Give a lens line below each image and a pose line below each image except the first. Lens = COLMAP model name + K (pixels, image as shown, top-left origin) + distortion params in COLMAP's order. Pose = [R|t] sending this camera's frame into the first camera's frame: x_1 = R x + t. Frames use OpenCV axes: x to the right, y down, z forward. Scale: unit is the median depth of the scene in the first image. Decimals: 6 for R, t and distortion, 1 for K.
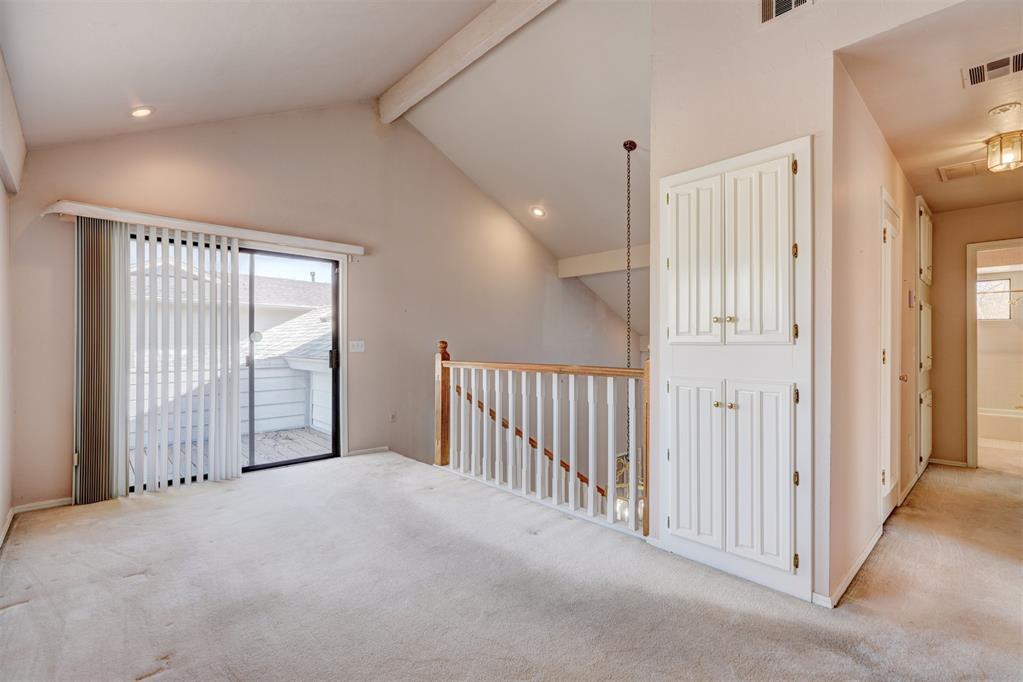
lens RADIAL K [[463.5, 0, 512.3], [0, 463.5, 337.6], [0, 0, 1]] dist [0.000380, 0.000227]
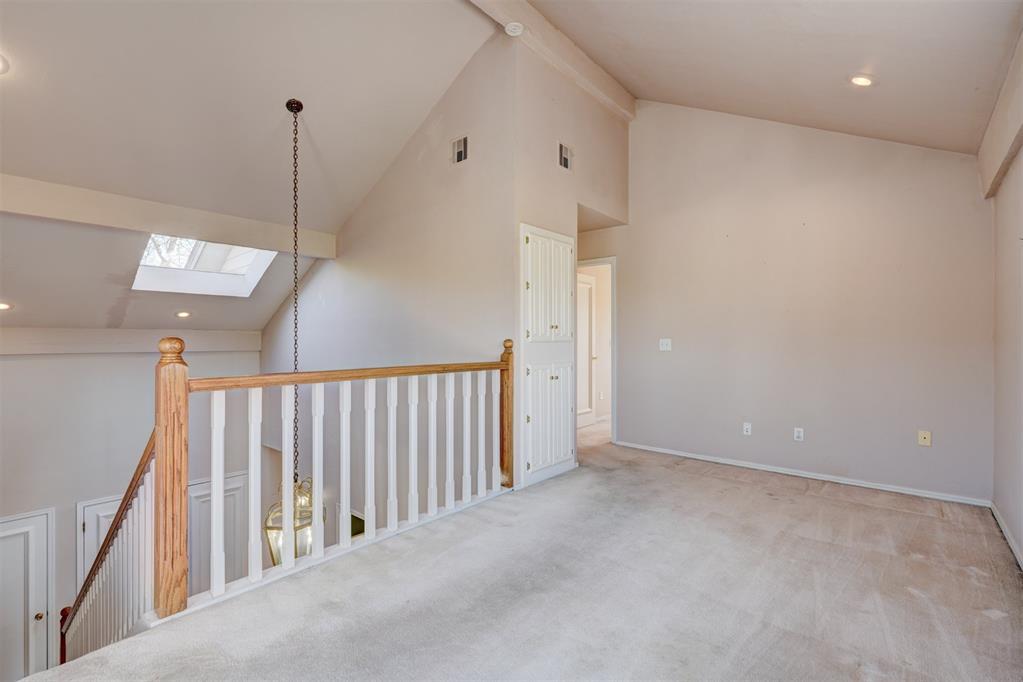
lens RADIAL K [[463.5, 0, 512.0], [0, 463.5, 344.4], [0, 0, 1]] dist [0.000380, 0.000227]
pose [[-0.128799, -0.000866, 0.991670, -0.713570], [-0.001474, 0.999999, 0.000682, 0.014804], [-0.991670, -0.001373, -0.128800, 0.816754]]
